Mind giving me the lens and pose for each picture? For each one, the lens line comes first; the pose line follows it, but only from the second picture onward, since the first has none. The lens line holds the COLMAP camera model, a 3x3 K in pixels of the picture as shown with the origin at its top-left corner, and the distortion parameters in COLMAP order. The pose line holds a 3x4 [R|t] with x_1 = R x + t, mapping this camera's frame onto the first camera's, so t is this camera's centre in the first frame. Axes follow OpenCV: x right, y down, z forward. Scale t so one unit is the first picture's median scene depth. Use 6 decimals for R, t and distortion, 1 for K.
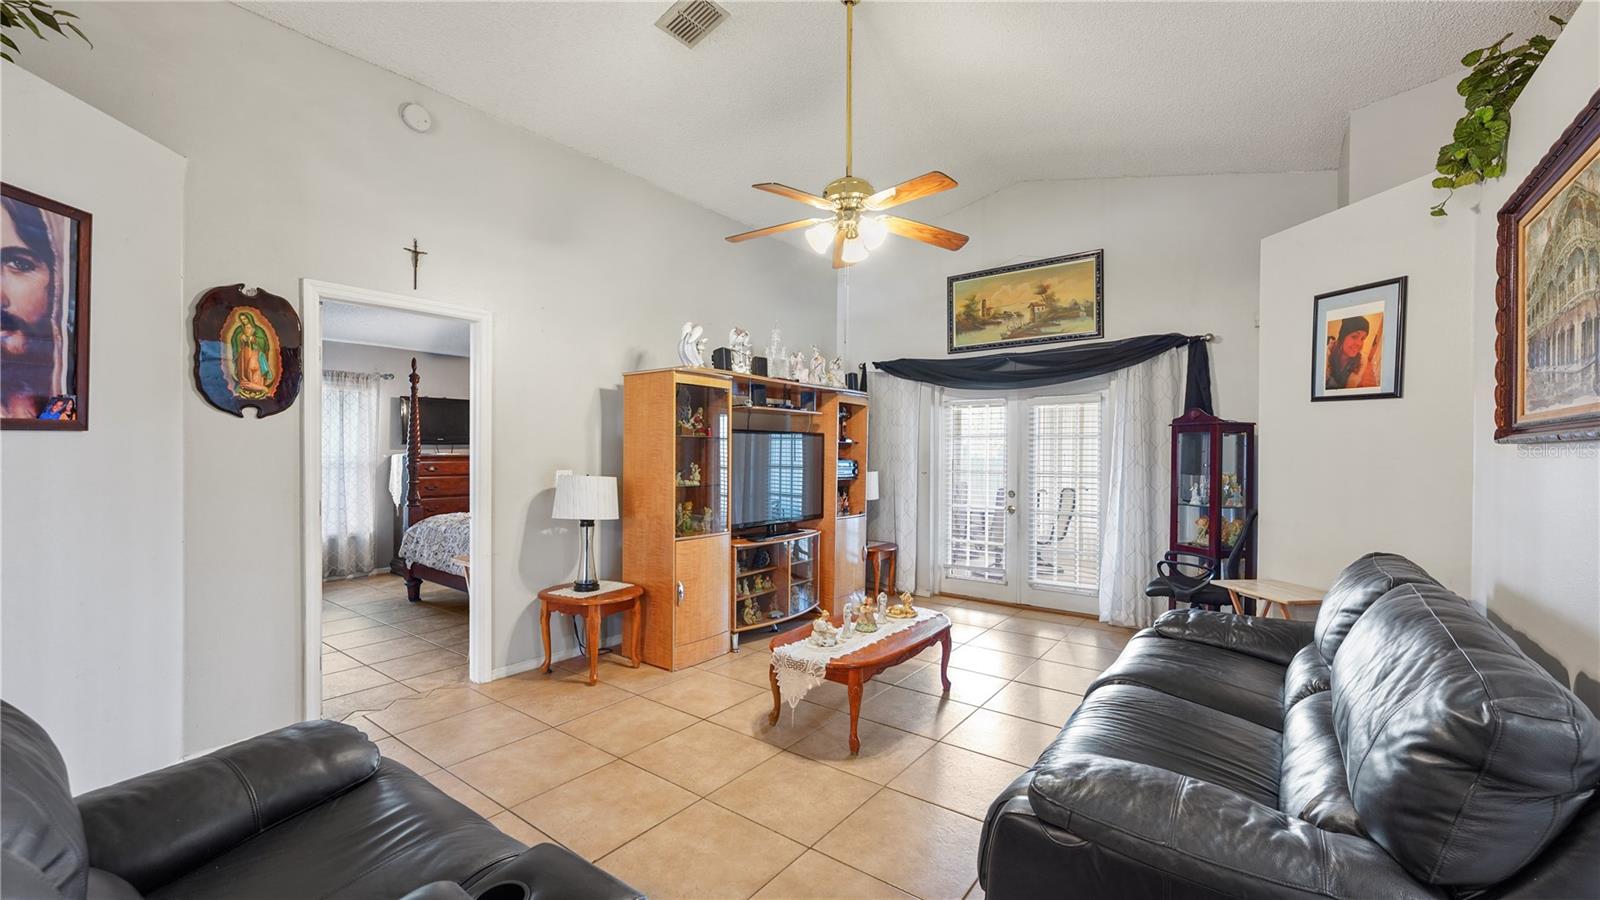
lens RADIAL K [[656.0, 0, 798.2], [0, 656.0, 452.6], [0, 0, 1]] dist [0.003222, 0.000061]
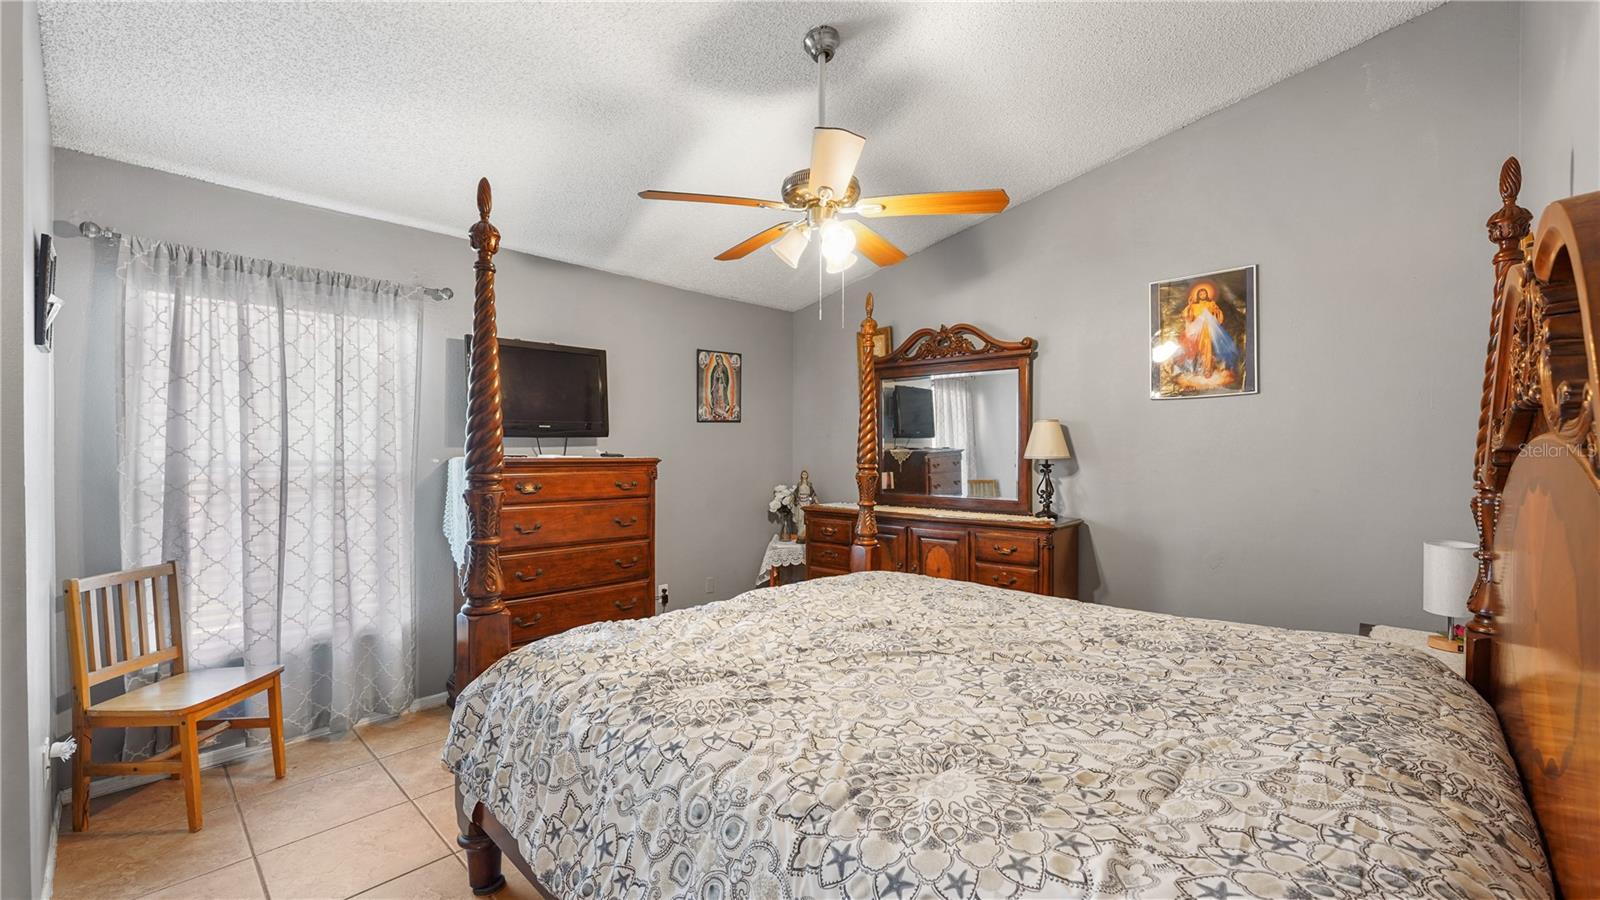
lens RADIAL K [[656.0, 0, 799.8], [0, 656.0, 453.2], [0, 0, 1]] dist [0.003222, 0.000061]
pose [[0.994371, -0.001640, -0.105941, -0.328147], [0.001764, 0.999998, 0.001075, -0.000446], [0.105939, -0.001256, 0.994372, 0.576564]]
